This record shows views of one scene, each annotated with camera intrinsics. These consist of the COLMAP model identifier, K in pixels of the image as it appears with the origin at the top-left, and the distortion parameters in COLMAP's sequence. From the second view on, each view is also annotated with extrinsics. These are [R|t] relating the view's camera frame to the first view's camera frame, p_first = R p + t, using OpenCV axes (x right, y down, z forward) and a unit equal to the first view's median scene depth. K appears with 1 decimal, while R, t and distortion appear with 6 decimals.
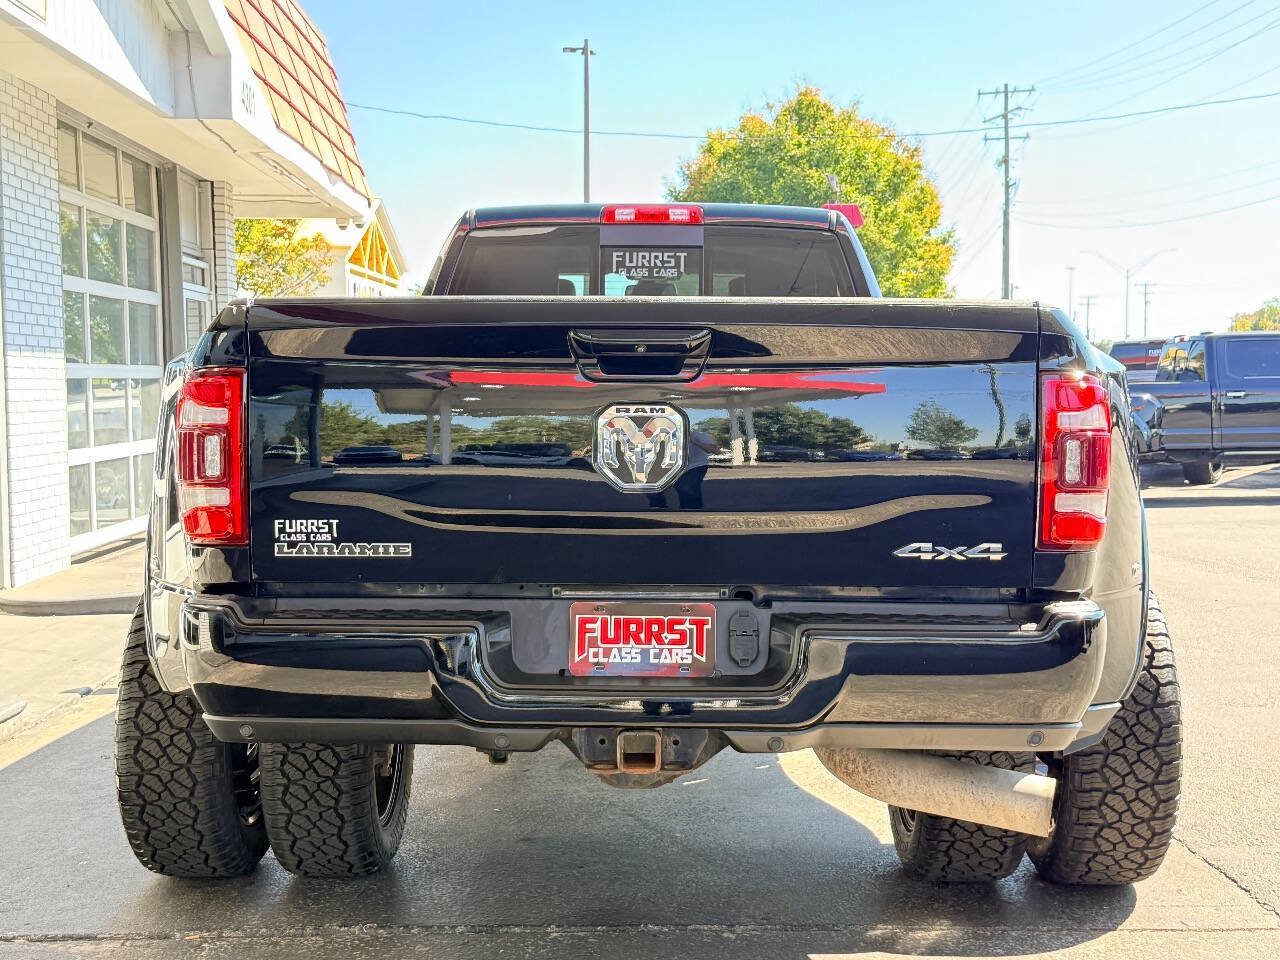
lens RADIAL K [[1623.6, 0, 640.0], [0, 1623.6, 480.0], [0, 0, 1]] dist [0.168026, -0.350025]
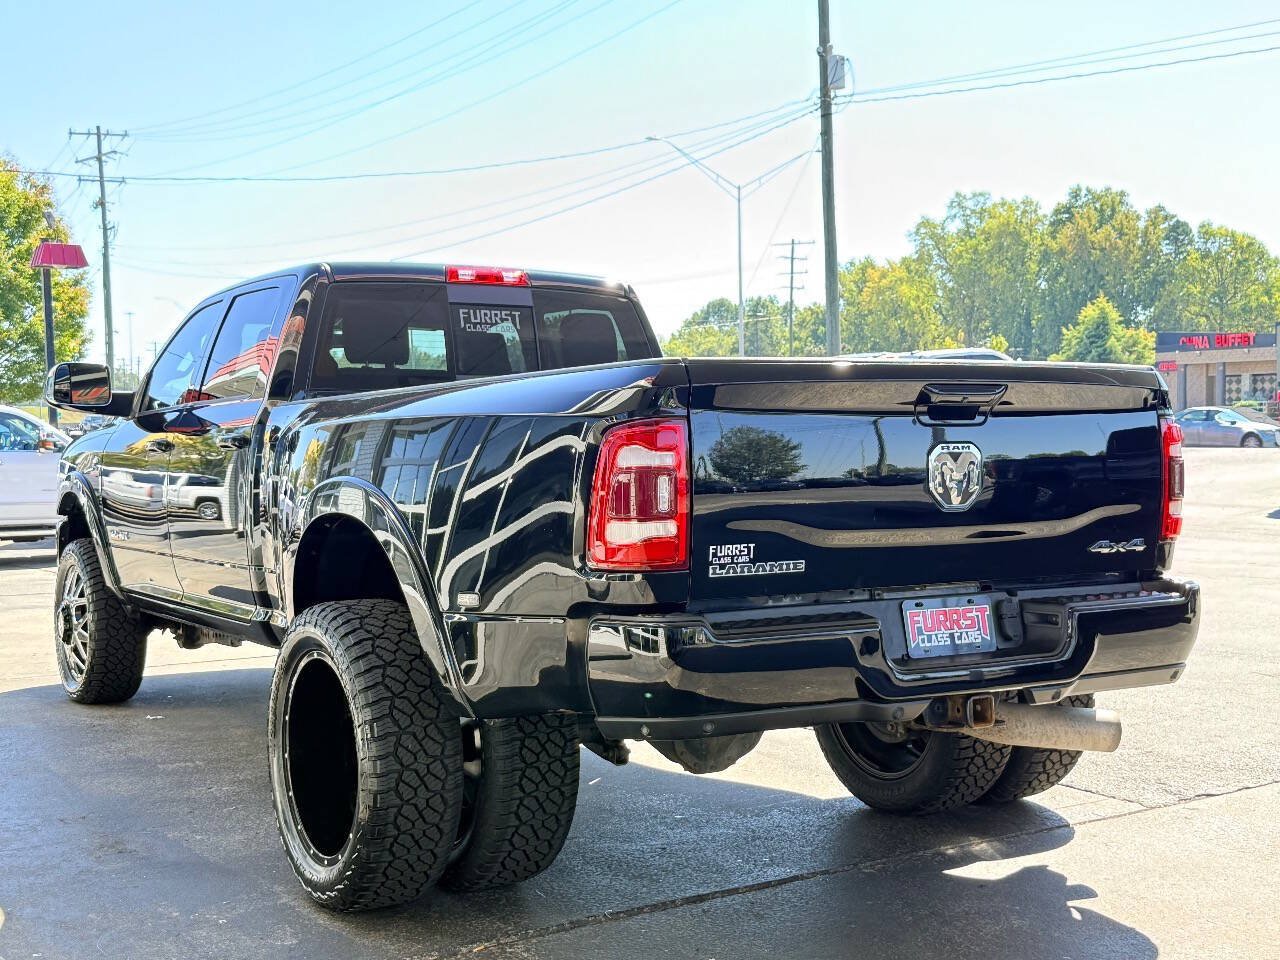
lens RADIAL K [[1623.6, 0, 640.0], [0, 1623.6, 480.0], [0, 0, 1]] dist [0.168026, -0.350025]
pose [[0.842910, -0.025964, 0.537427, -0.892381], [0.040893, 0.999037, -0.015872, -0.006667], [-0.536498, 0.035356, 0.843161, 0.040268]]
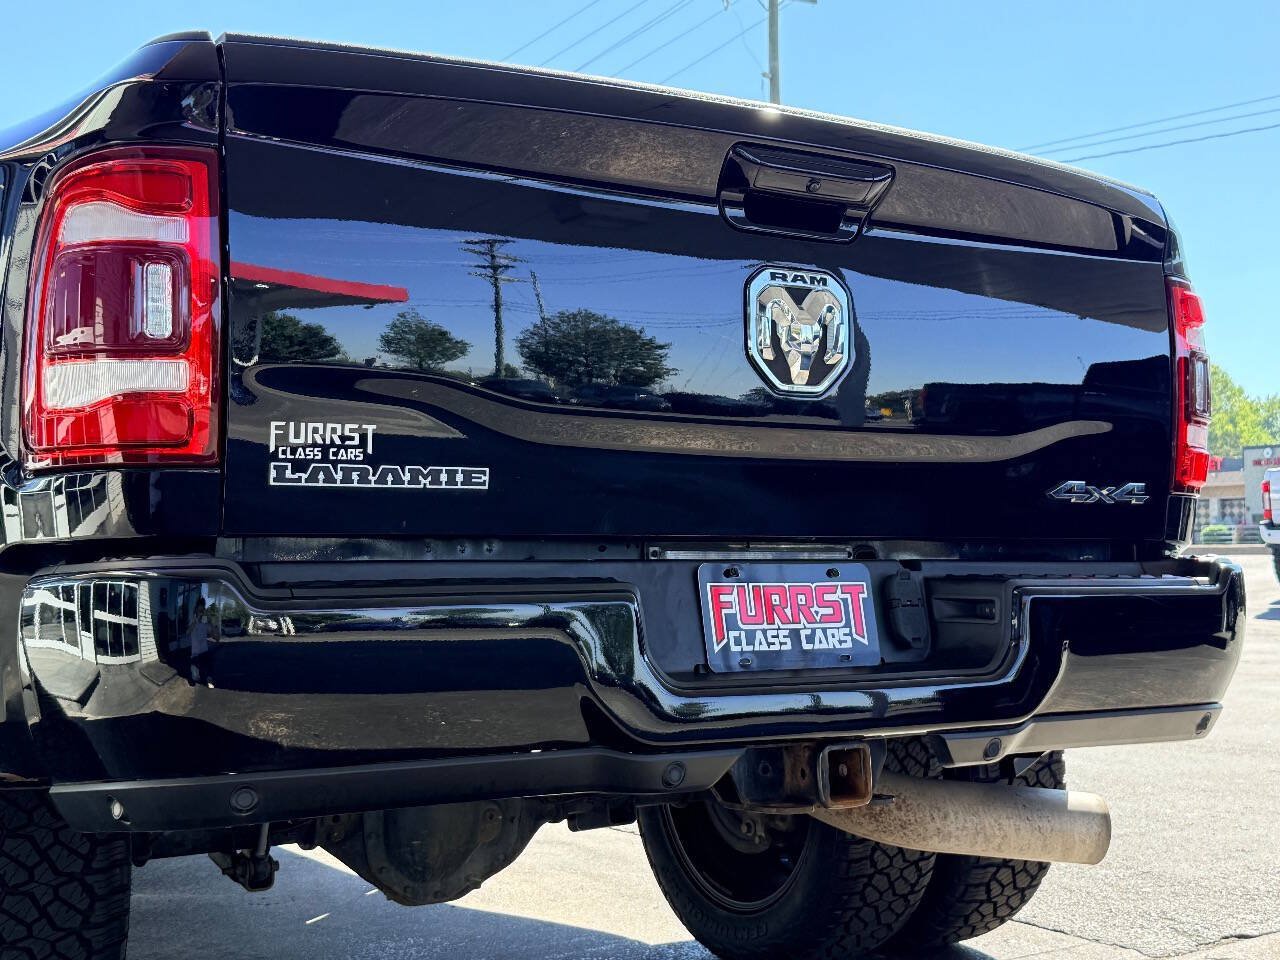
lens RADIAL K [[1623.6, 0, 640.0], [0, 1623.6, 480.0], [0, 0, 1]] dist [0.168026, -0.350025]
pose [[0.833444, 0.019865, 0.552247, -0.429024], [0.038104, 0.994909, -0.093294, 0.102376], [-0.551289, 0.098798, 0.828444, 0.462390]]
